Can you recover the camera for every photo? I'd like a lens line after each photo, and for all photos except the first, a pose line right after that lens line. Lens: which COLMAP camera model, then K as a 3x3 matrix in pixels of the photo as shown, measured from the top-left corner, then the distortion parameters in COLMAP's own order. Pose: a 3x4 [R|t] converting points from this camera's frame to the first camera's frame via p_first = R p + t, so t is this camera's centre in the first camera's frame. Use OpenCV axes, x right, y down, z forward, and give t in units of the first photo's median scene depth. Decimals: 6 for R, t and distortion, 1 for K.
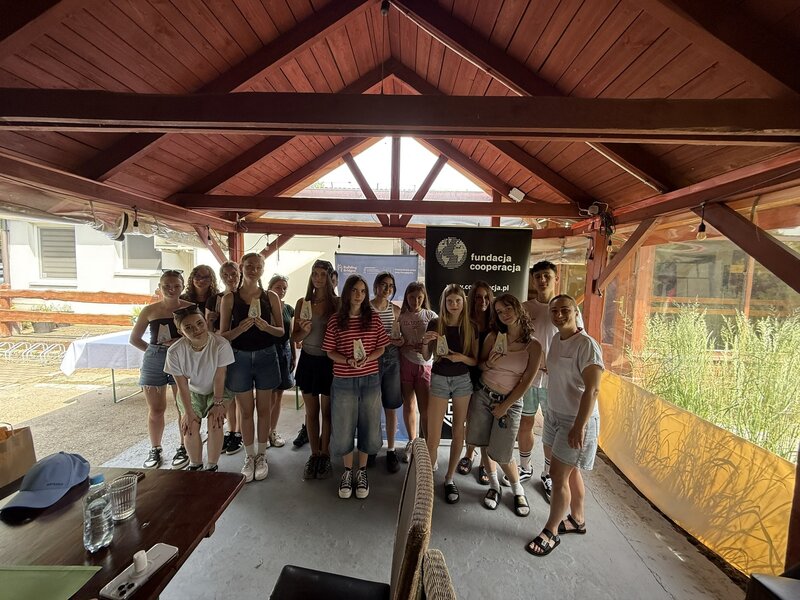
lens RADIAL K [[325.7, 0, 399.9], [0, 325.7, 309.9], [0, 0, 1]] dist [-0.006759, 0.001496]
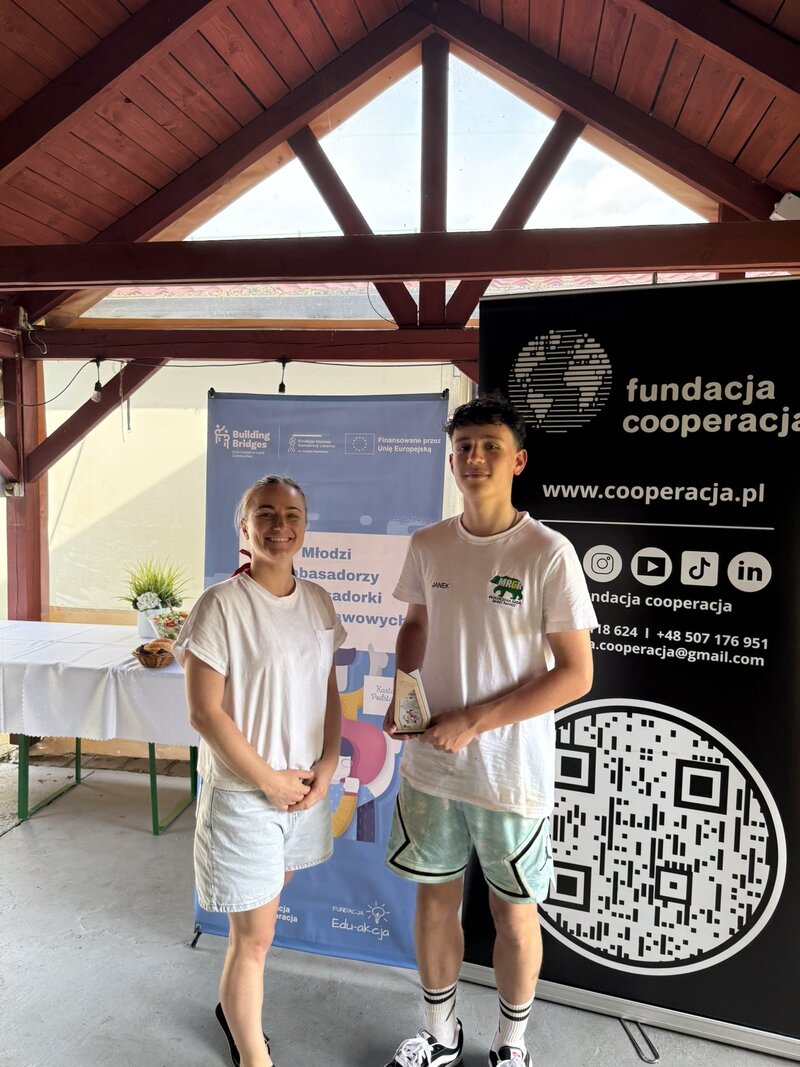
lens RADIAL K [[760.4, 0, 403.9], [0, 760.4, 536.6], [0, 0, 1]] dist [0.028746, -0.035034]
pose [[0.987195, 0.002468, -0.159502, 0.127705], [-0.007399, 0.999513, -0.030329, -0.004710], [0.159350, 0.031120, 0.986732, 0.278079]]
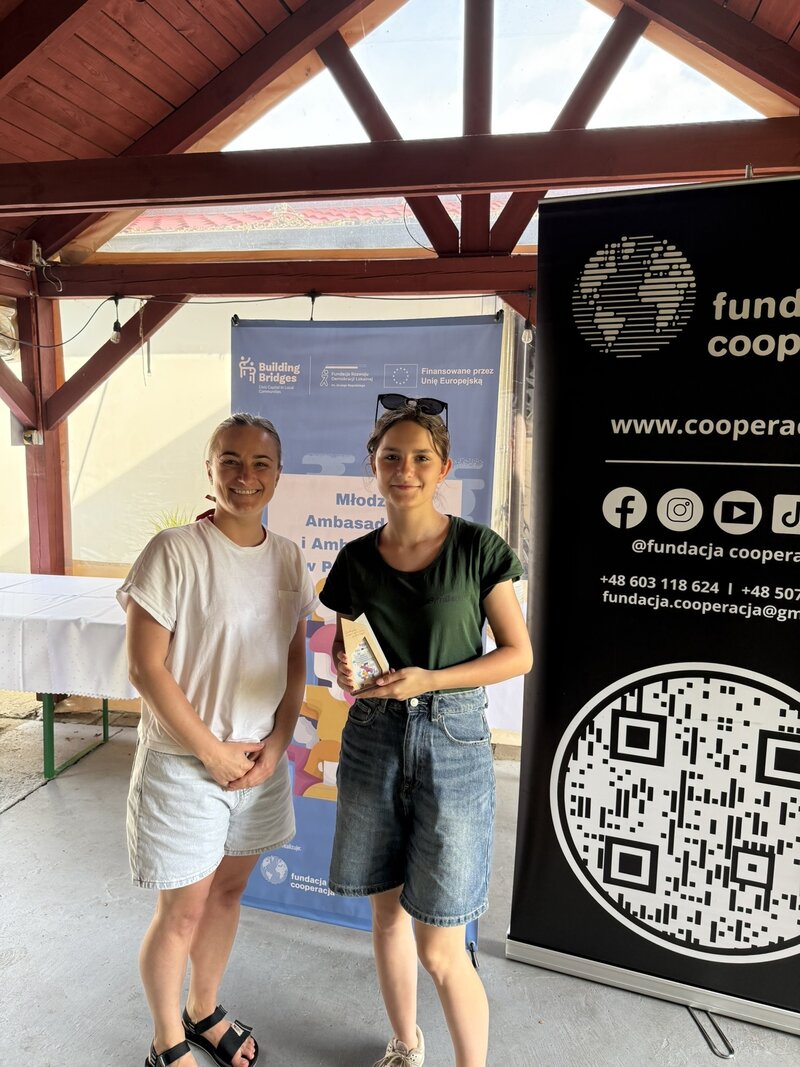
lens RADIAL K [[760.4, 0, 404.2], [0, 760.4, 538.7], [0, 0, 1]] dist [0.028746, -0.035034]
pose [[0.980487, 0.012416, -0.196191, 0.099360], [-0.007008, 0.999577, 0.028237, 0.005653], [0.196458, -0.026311, 0.980159, 0.354581]]
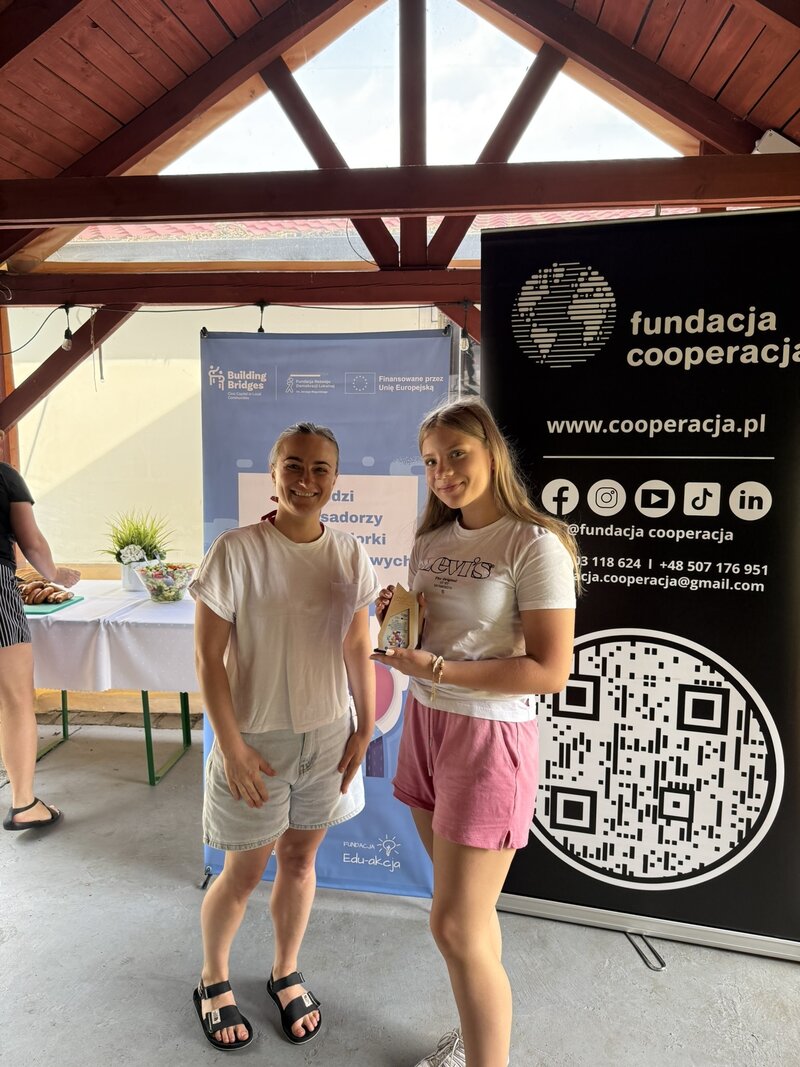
lens RADIAL K [[760.4, 0, 406.4], [0, 760.4, 533.5], [0, 0, 1]] dist [0.028746, -0.035034]
pose [[0.994664, -0.013505, -0.102276, 0.081500], [0.015804, 0.999639, 0.021706, 0.013187], [0.101946, -0.023206, 0.994519, 0.272357]]
